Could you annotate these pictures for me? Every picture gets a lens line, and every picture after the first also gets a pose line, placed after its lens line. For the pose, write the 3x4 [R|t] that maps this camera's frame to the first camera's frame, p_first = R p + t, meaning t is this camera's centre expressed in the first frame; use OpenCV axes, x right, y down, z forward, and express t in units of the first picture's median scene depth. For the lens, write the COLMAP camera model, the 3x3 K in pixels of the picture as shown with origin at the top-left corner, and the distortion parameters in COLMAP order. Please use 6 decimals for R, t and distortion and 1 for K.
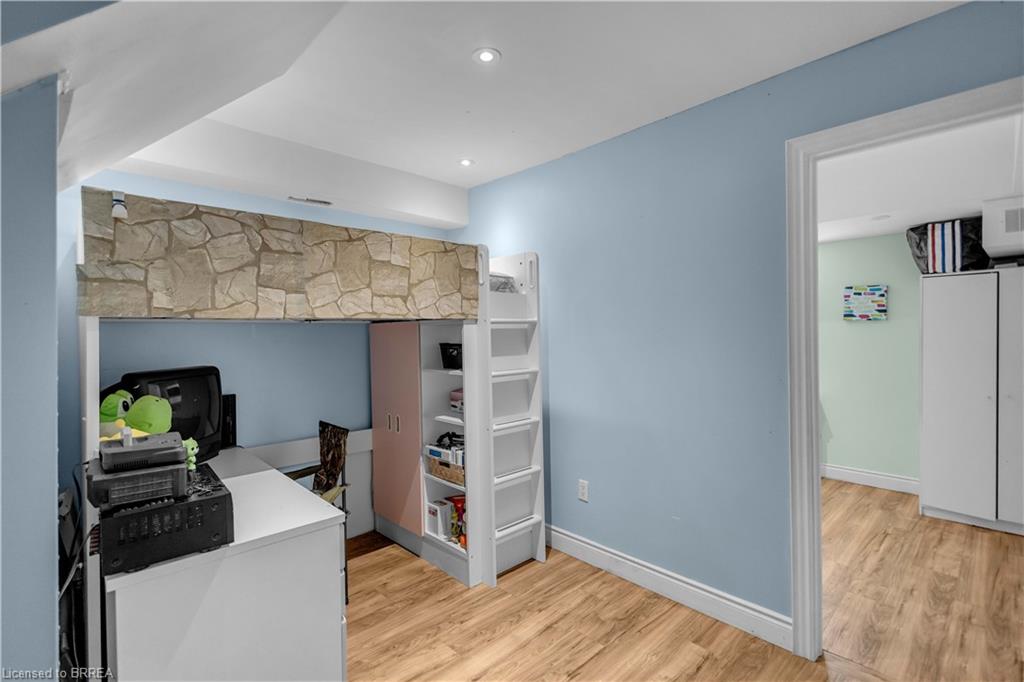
lens RADIAL K [[471.7, 0, 507.7], [0, 471.7, 339.0], [0, 0, 1]] dist [0.003545, 0.000518]
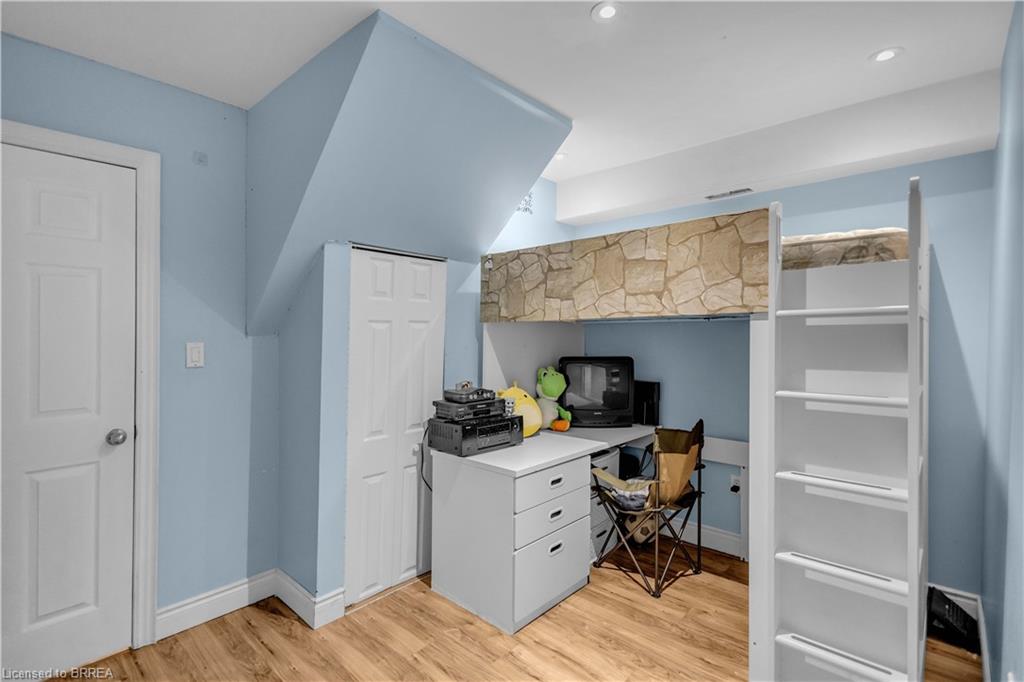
lens RADIAL K [[471.7, 0, 508.2], [0, 471.7, 335.4], [0, 0, 1]] dist [0.003545, 0.000518]
pose [[0.074521, 0.015000, -0.997107, 0.692152], [-0.009652, 0.999851, 0.014320, -0.016326], [0.997173, 0.008557, 0.074655, 0.646529]]
